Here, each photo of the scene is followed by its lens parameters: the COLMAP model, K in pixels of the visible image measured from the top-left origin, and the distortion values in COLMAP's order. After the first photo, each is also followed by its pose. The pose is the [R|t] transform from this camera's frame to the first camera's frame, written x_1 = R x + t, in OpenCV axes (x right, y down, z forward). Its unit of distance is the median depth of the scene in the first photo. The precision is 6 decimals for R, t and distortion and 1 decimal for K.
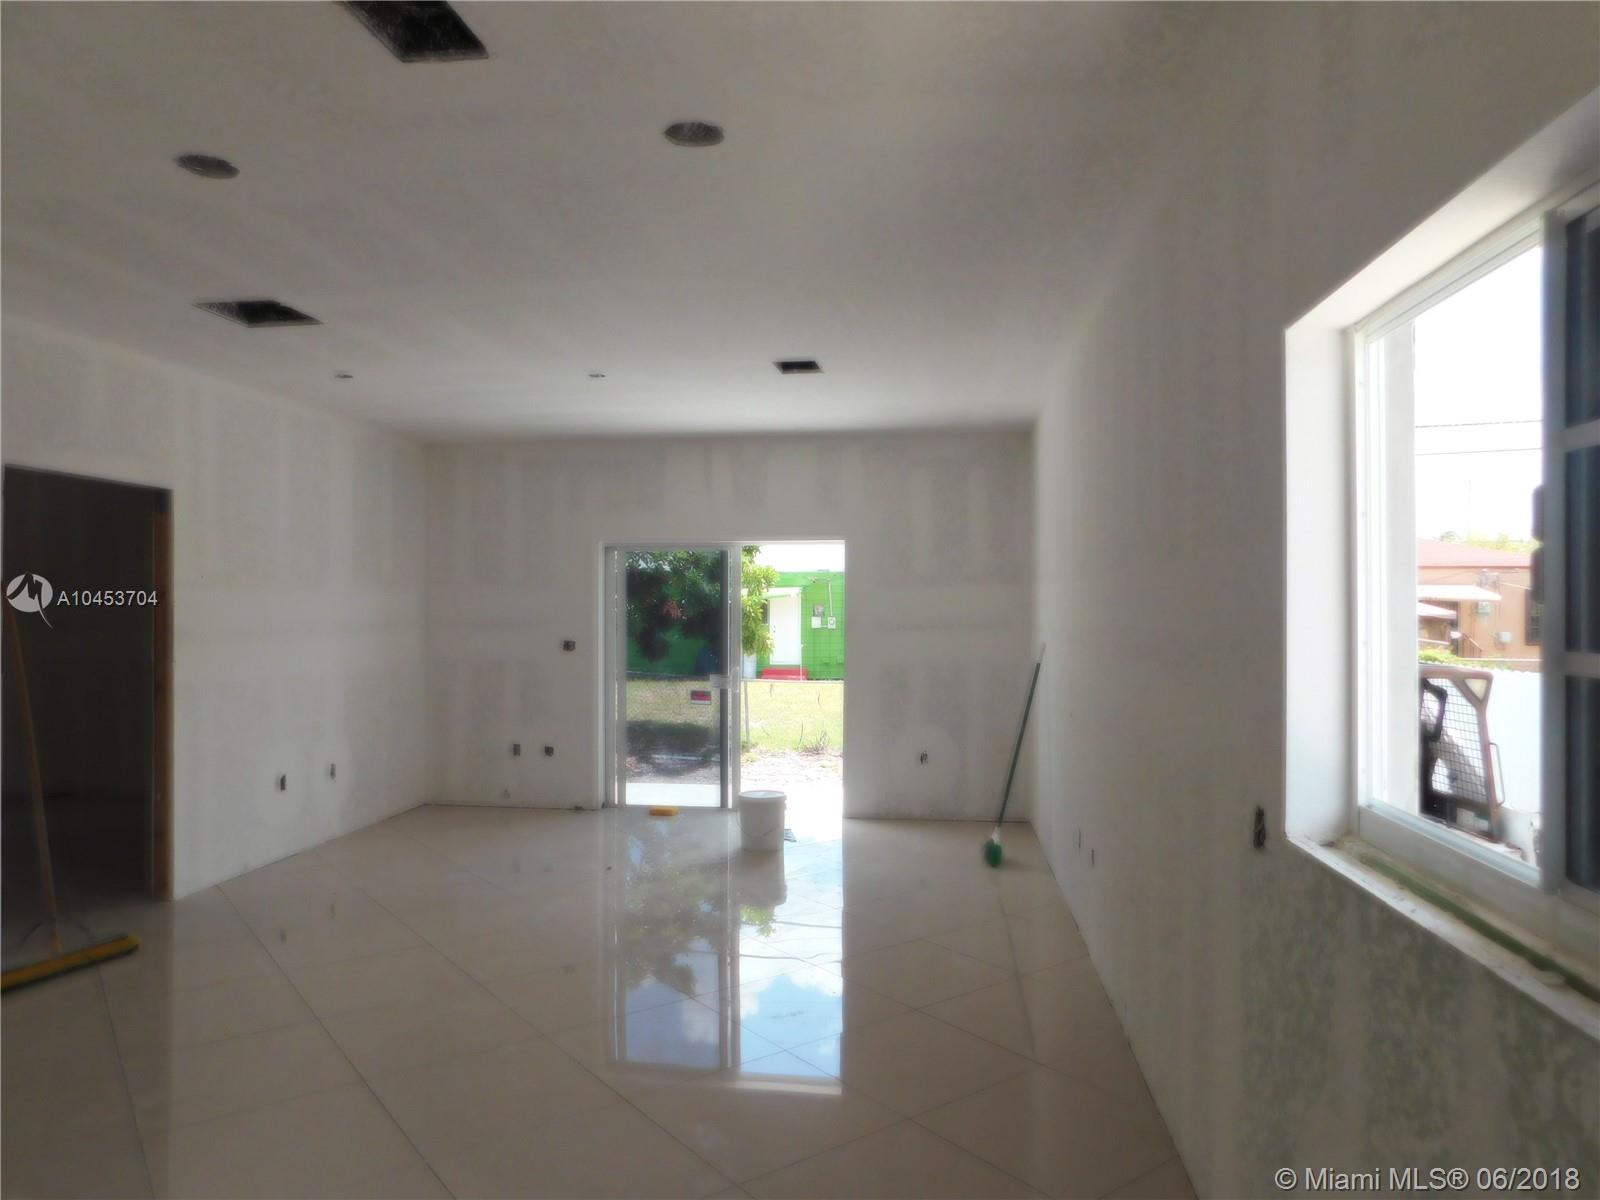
lens RADIAL K [[1064.9, 0, 805.1], [0, 1064.9, 595.2], [0, 0, 1]] dist [-0.066549, 0.055581]
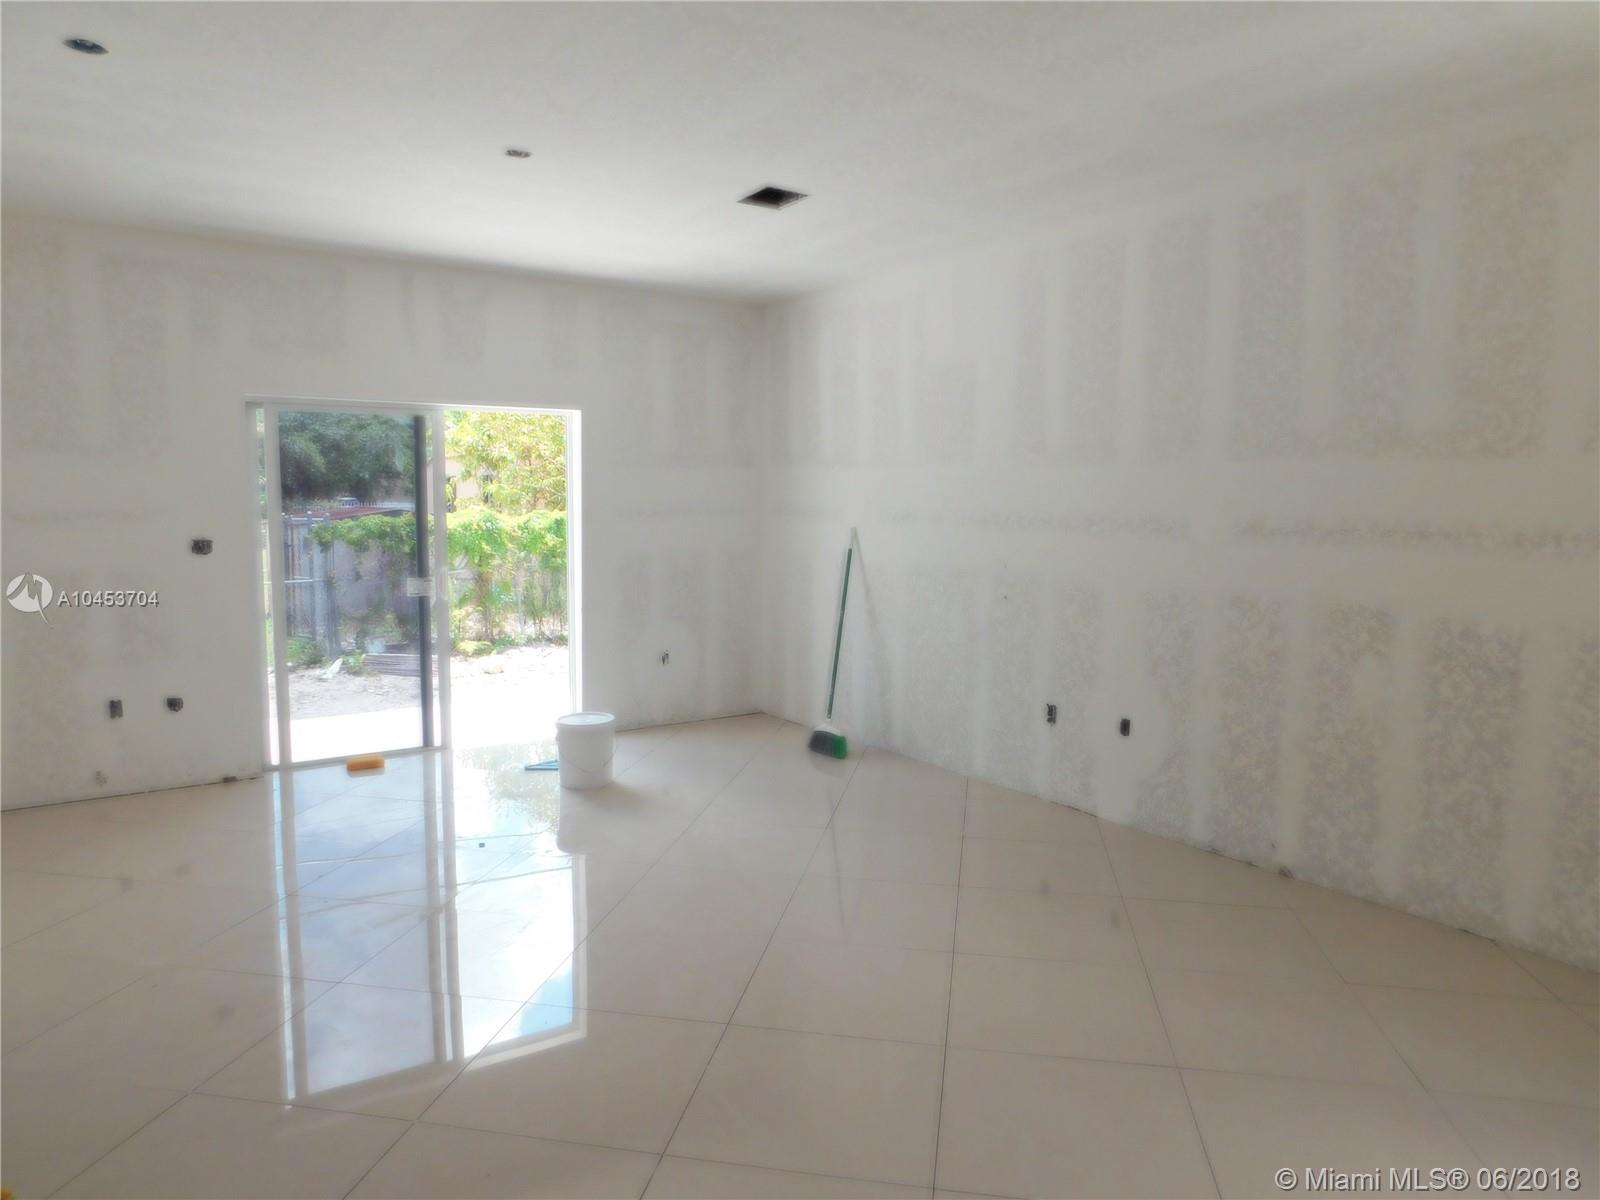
lens RADIAL K [[1064.7, 0, 805.3], [0, 1064.7, 598.3], [0, 0, 1]] dist [-0.089181, 0.060138]
pose [[0.720463, -0.062063, 0.690710, -0.426854], [-0.018222, 0.993949, 0.108317, 0.001705], [-0.693253, -0.090625, 0.714973, 0.272786]]
